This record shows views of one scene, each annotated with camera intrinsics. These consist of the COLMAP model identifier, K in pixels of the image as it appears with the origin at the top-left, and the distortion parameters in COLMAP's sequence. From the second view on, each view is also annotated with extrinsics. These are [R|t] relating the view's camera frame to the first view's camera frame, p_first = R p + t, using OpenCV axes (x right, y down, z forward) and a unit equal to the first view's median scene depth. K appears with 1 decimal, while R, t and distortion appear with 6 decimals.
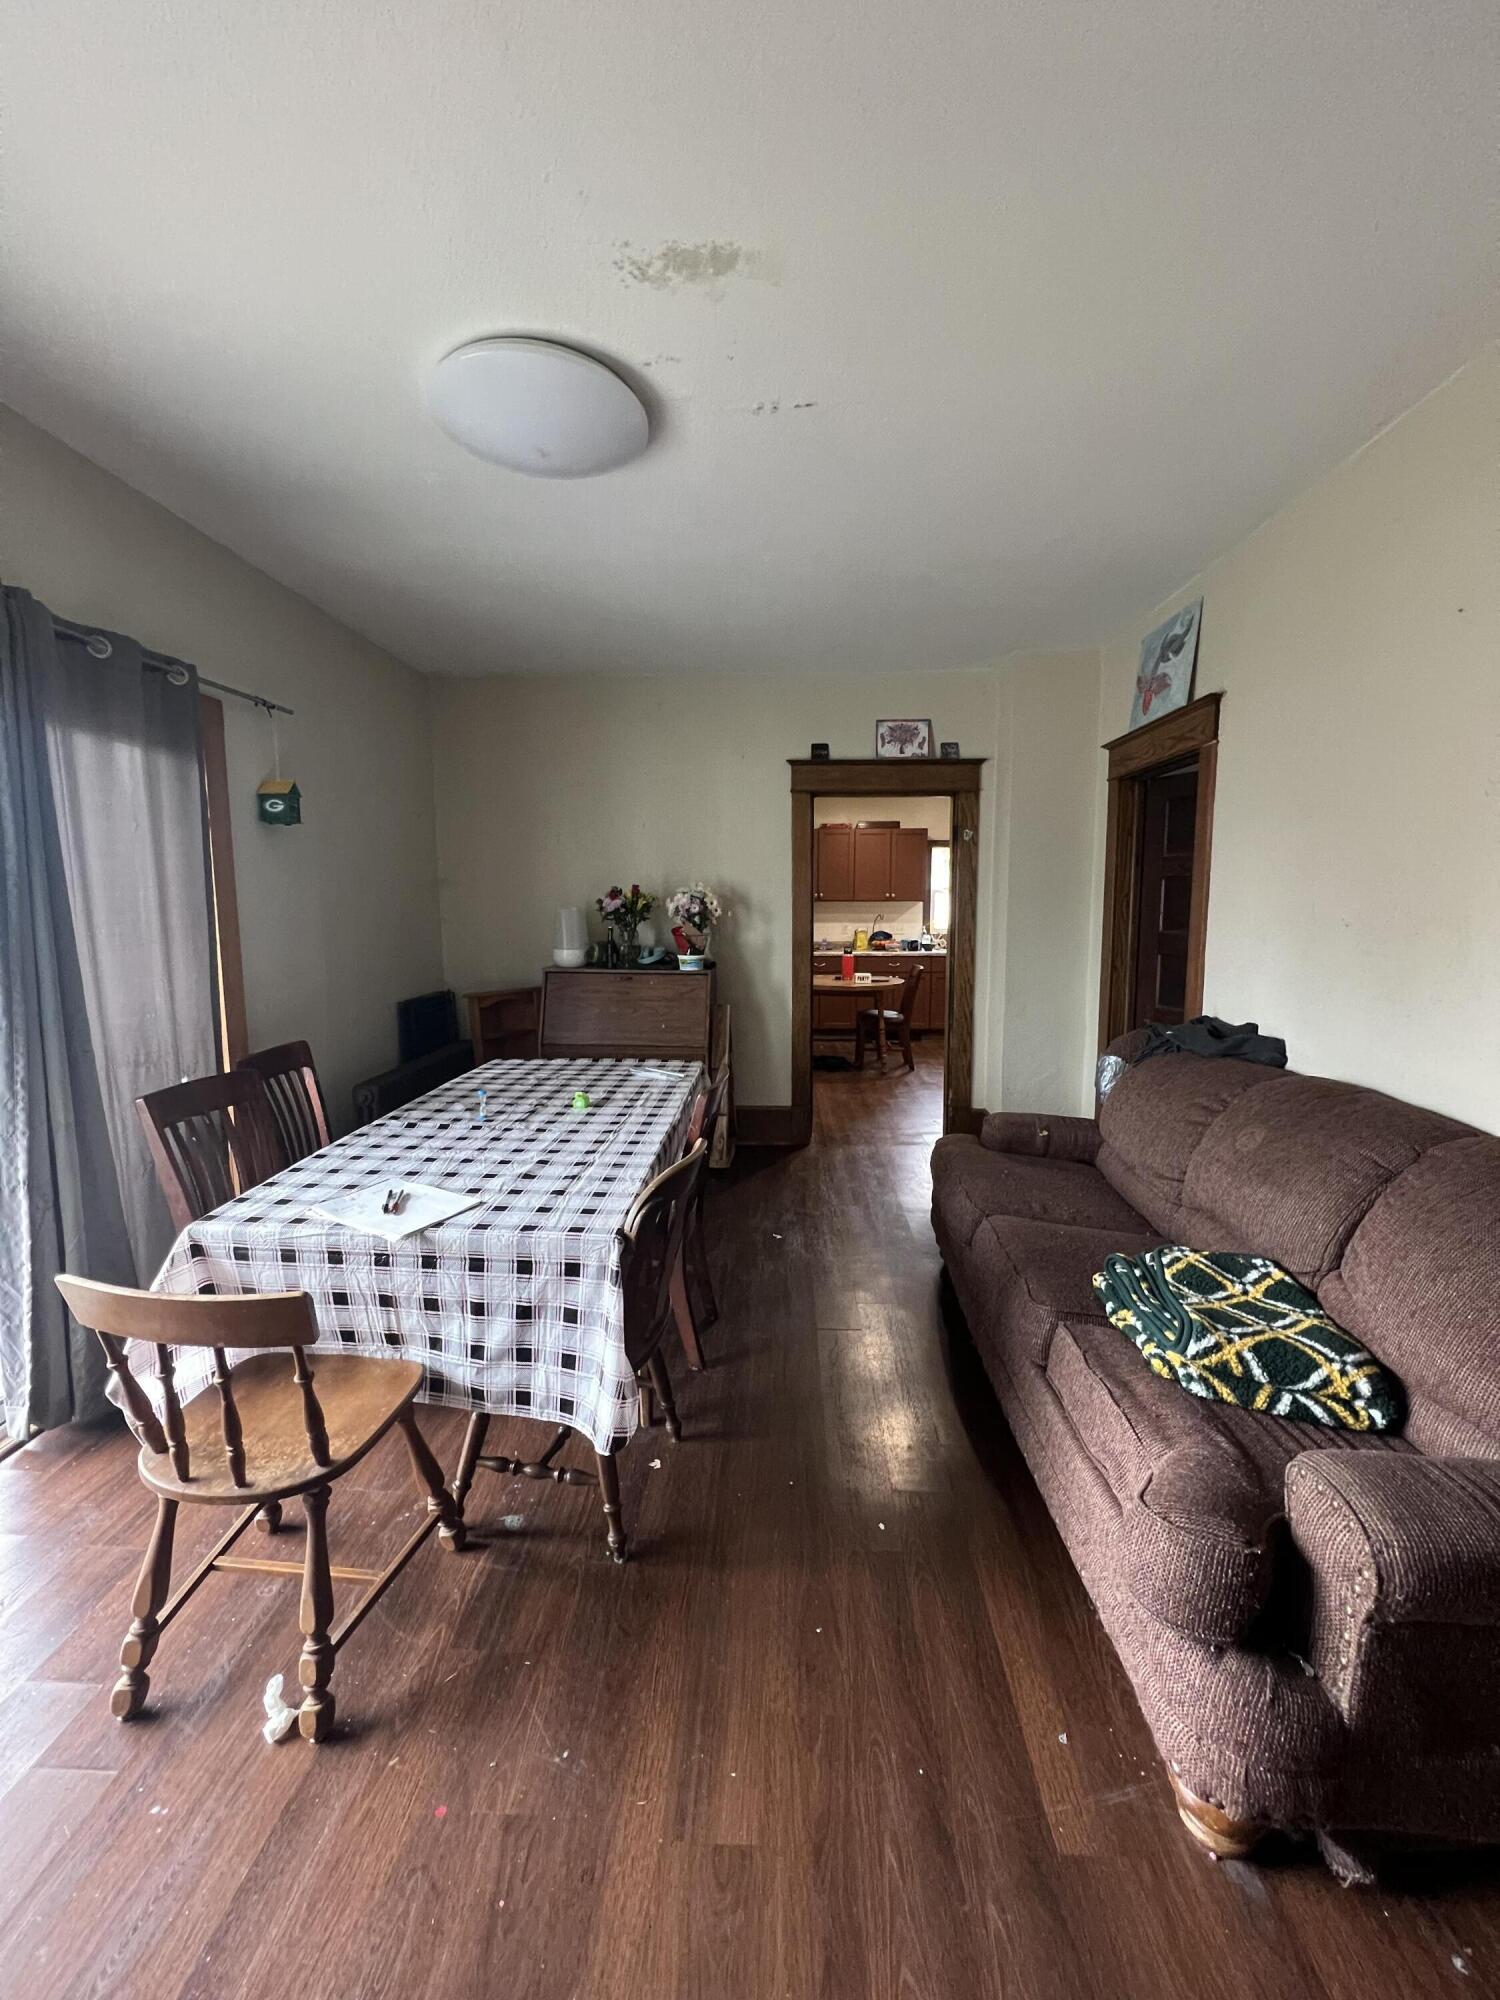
lens RADIAL K [[799.2, 0, 751.3], [0, 799.2, 1002.0], [0, 0, 1]] dist [-0.001310, -0.000122]
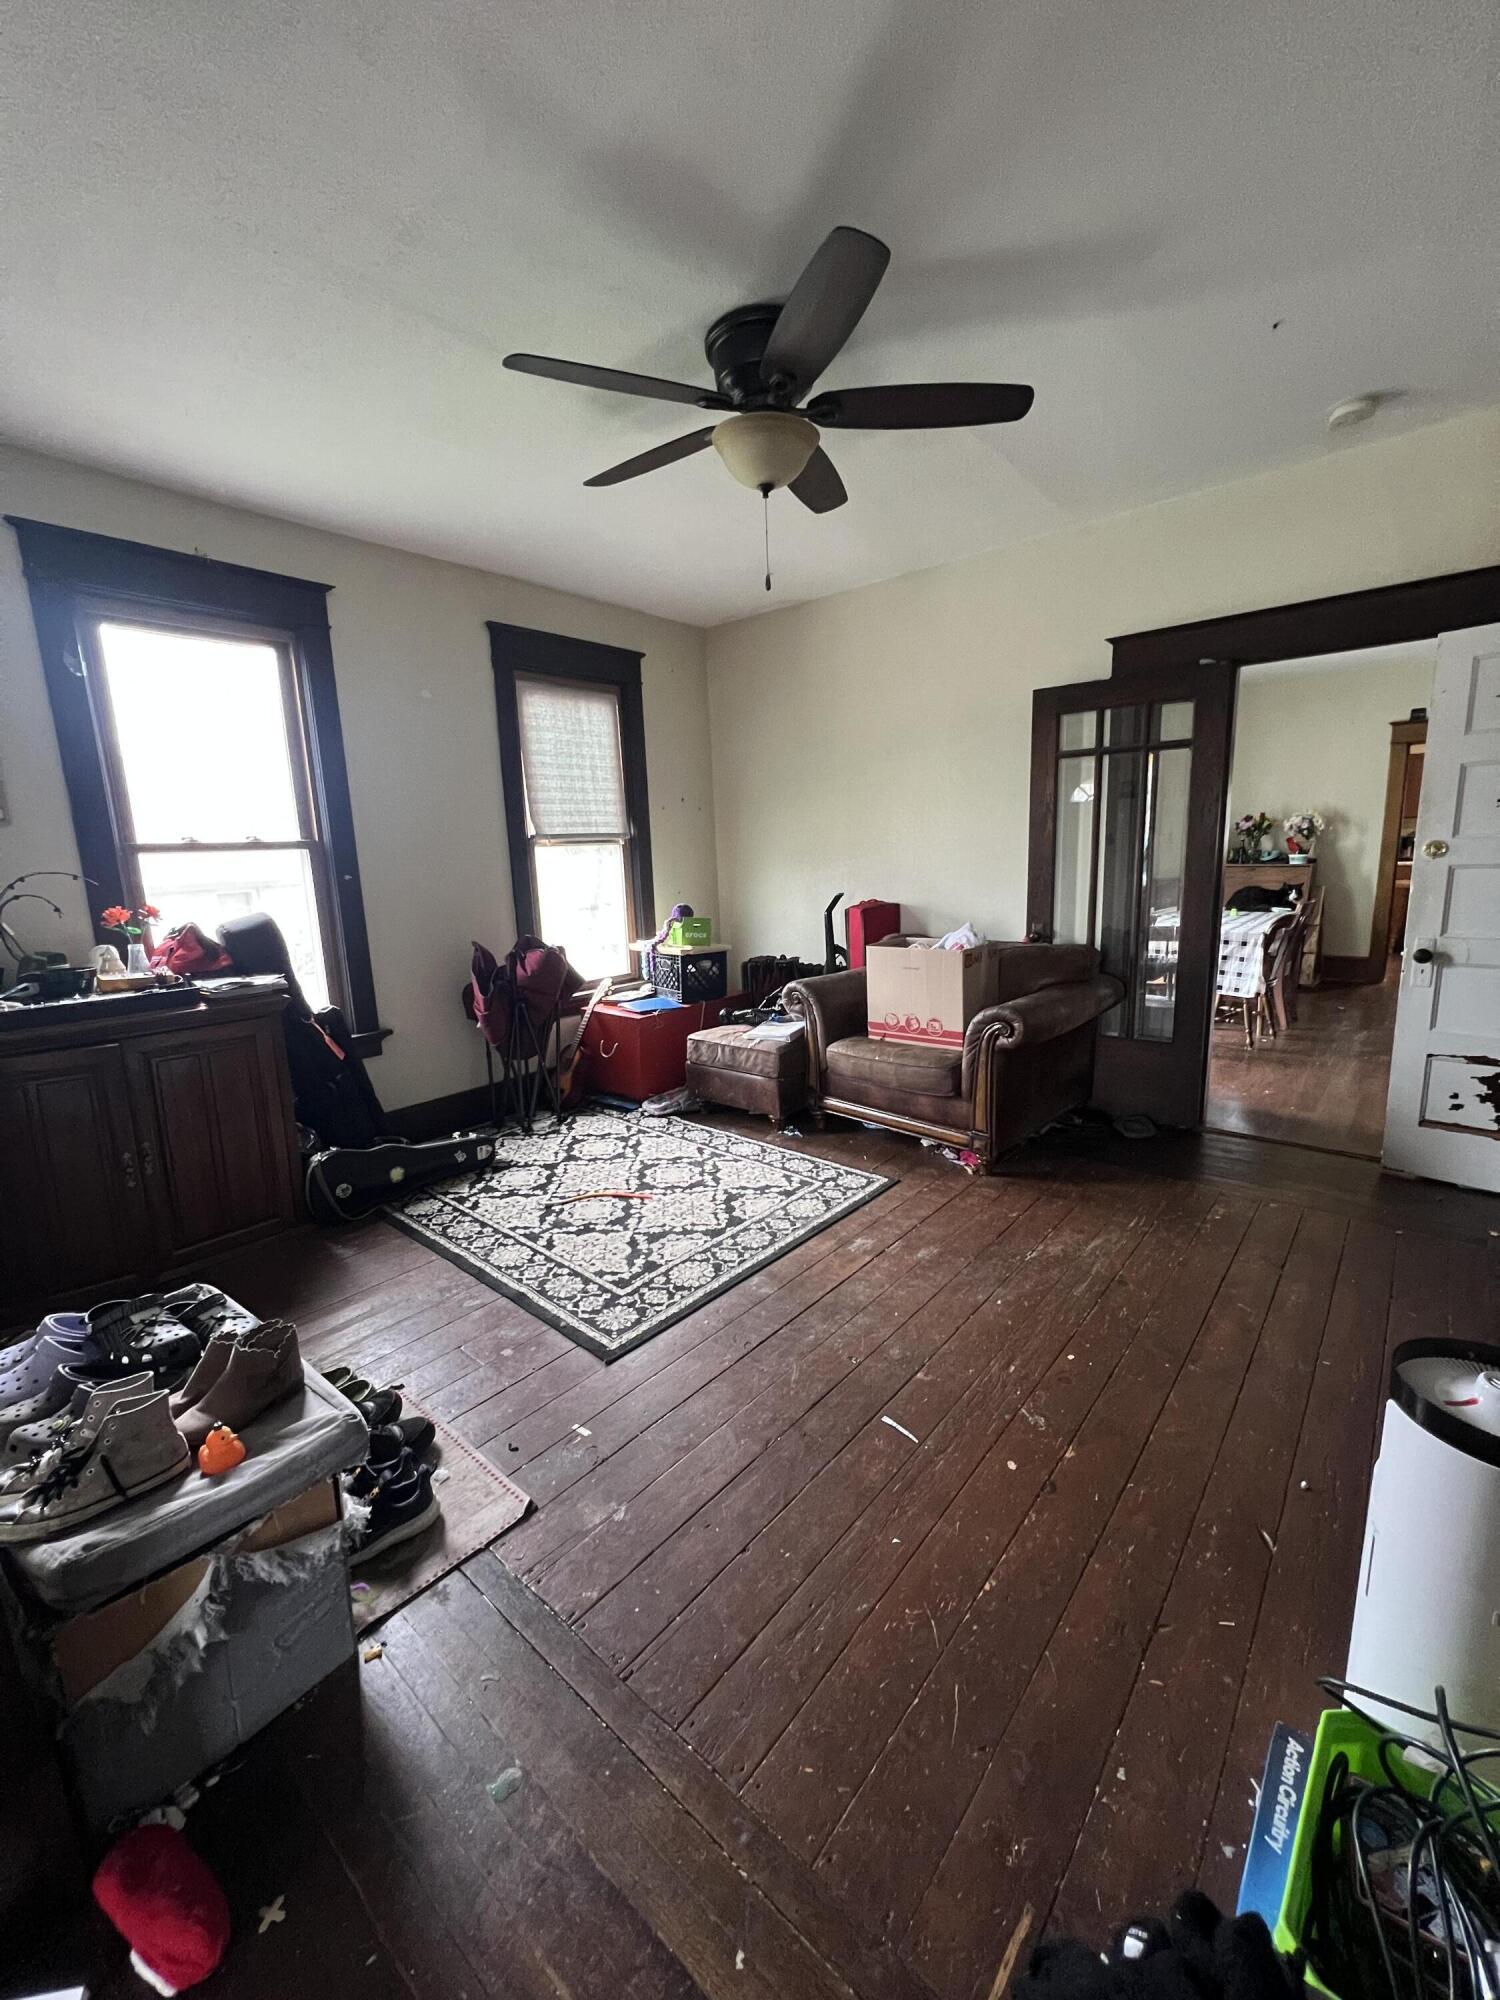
lens RADIAL K [[799.2, 0, 751.5], [0, 799.2, 1006.5], [0, 0, 1]] dist [-0.001310, -0.000122]
pose [[0.788007, 0.093679, -0.608497, 0.073813], [-0.042691, 0.994291, 0.097788, 0.156102], [0.614184, -0.051080, 0.787508, -1.114465]]
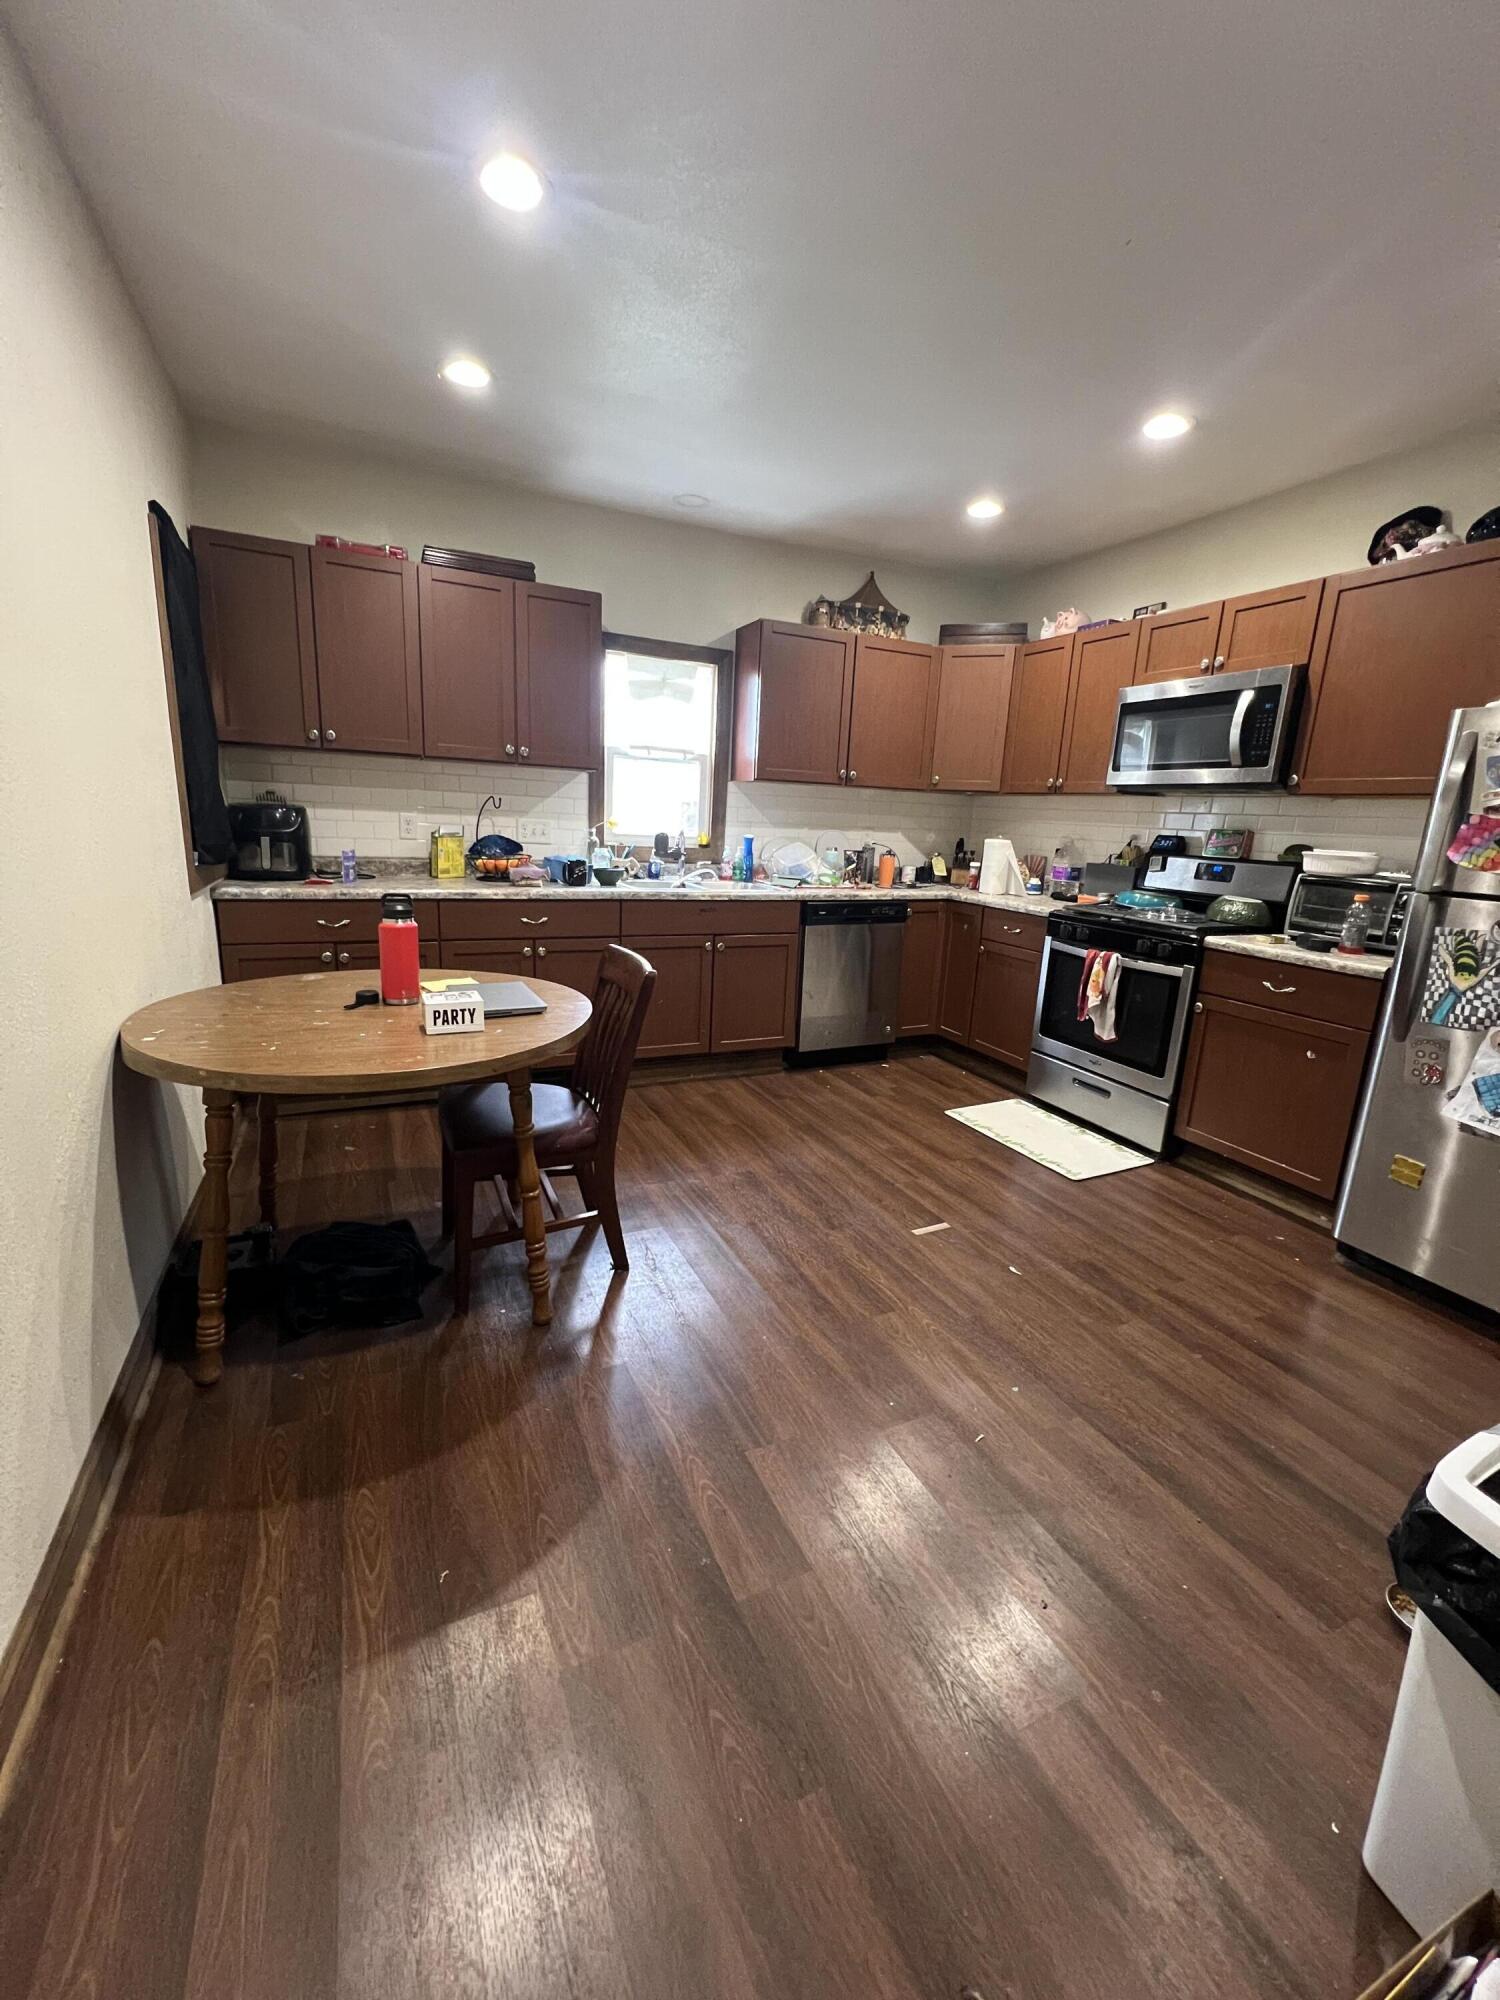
lens RADIAL K [[799.2, 0, 750.0], [0, 799.2, 995.6], [0, 0, 1]] dist [-0.001310, -0.000122]
pose [[0.885016, -0.060735, 0.461581, 0.097282], [0.001012, 0.991703, 0.128548, -0.071854], [-0.465559, -0.113300, 0.877735, 0.672195]]
